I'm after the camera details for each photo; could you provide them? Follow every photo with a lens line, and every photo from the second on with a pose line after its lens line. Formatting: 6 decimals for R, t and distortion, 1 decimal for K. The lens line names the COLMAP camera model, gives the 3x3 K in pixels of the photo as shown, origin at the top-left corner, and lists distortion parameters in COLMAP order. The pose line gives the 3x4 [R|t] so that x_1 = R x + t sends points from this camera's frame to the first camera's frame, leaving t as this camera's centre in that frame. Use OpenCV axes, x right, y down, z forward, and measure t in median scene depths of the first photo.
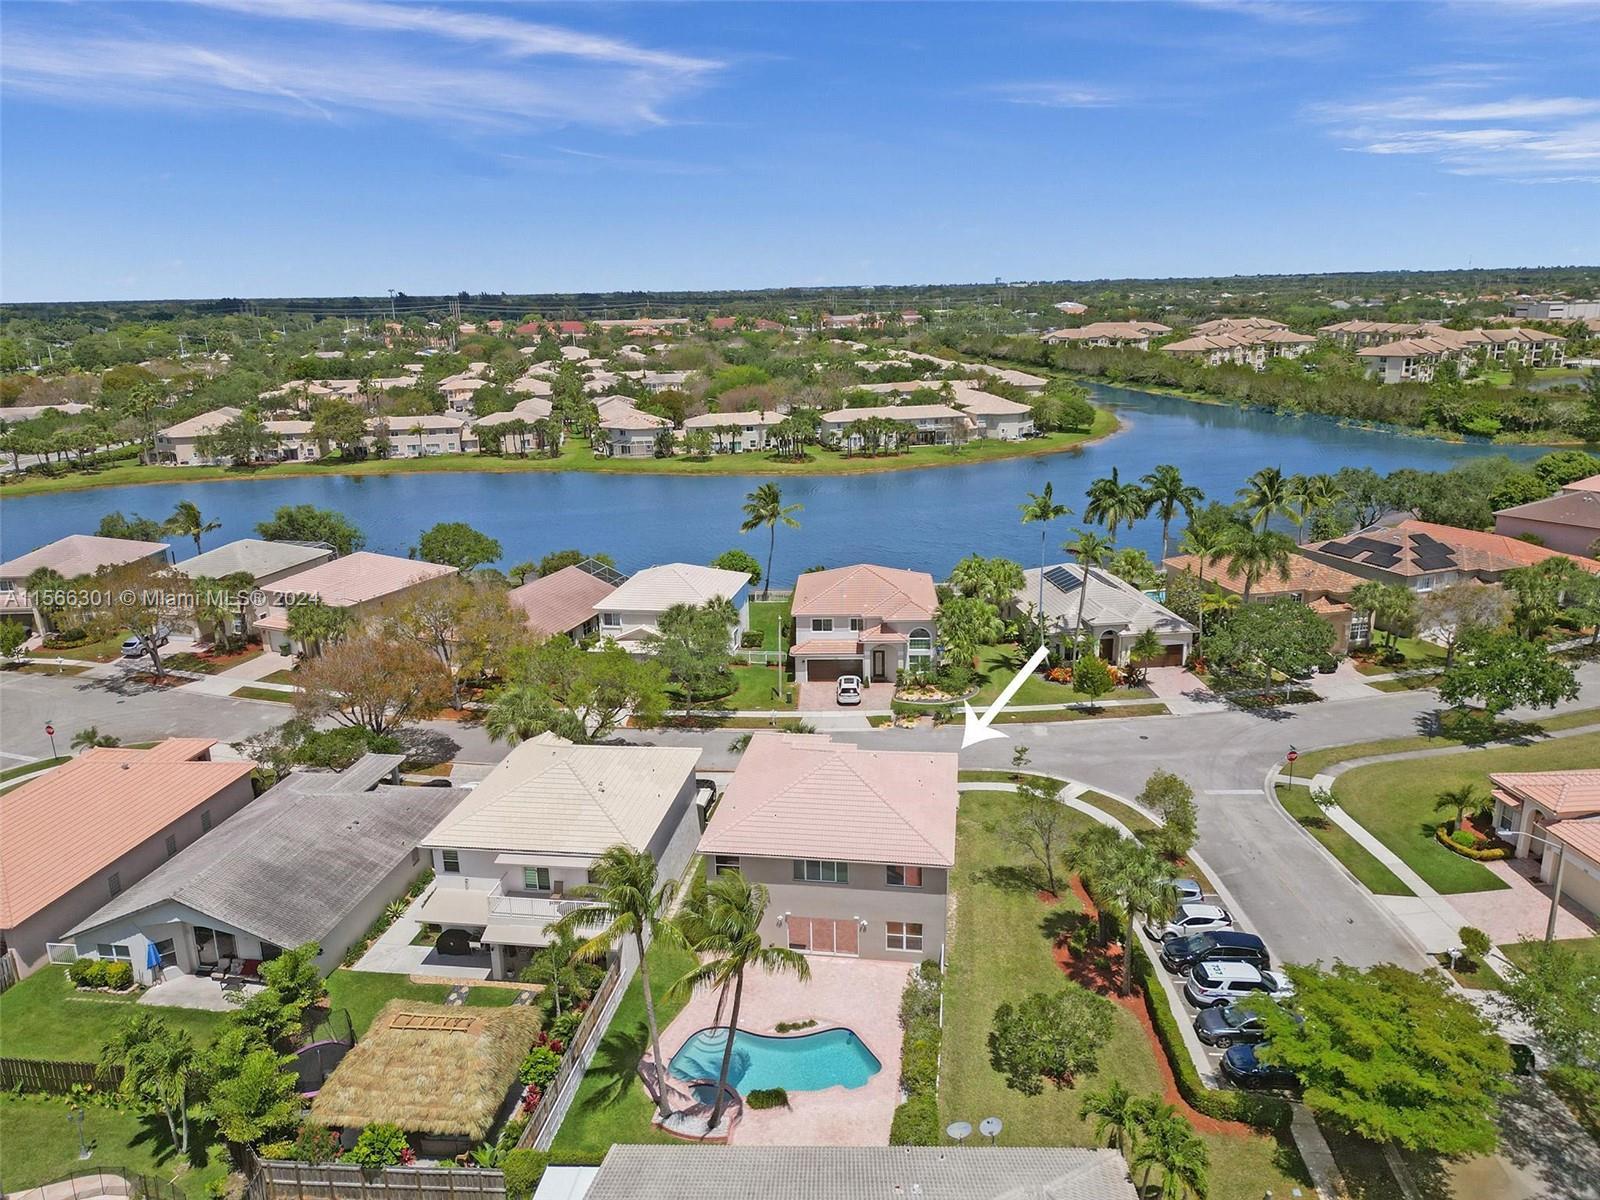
lens RADIAL K [[1145.4, 0, 800.0], [0, 1145.4, 600.0], [0, 0, 1]] dist [0.072913, -0.061197]
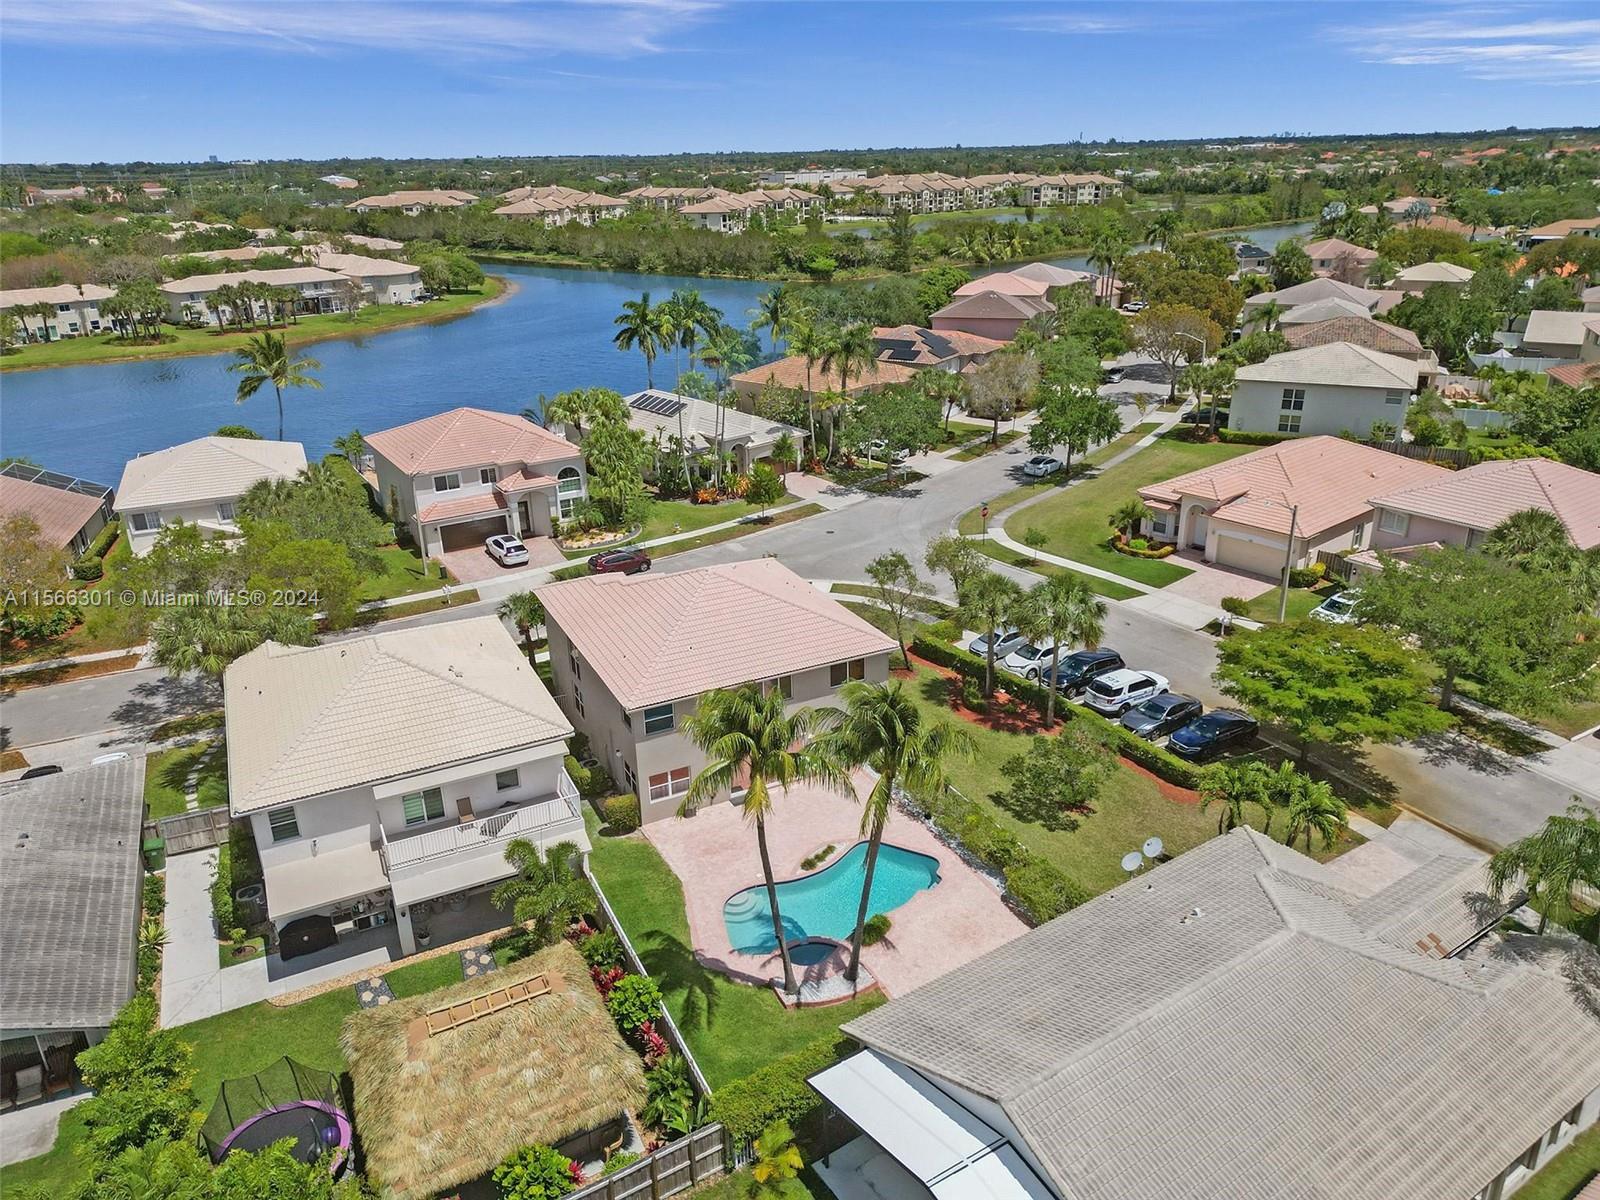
lens RADIAL K [[1145.4, 0, 800.0], [0, 1145.4, 600.0], [0, 0, 1]] dist [0.072913, -0.061197]
pose [[0.810507, -0.208540, 0.547347, -0.249770], [0.161064, 0.977799, 0.134041, 0.034476], [-0.563149, -0.020484, 0.826102, 0.168174]]
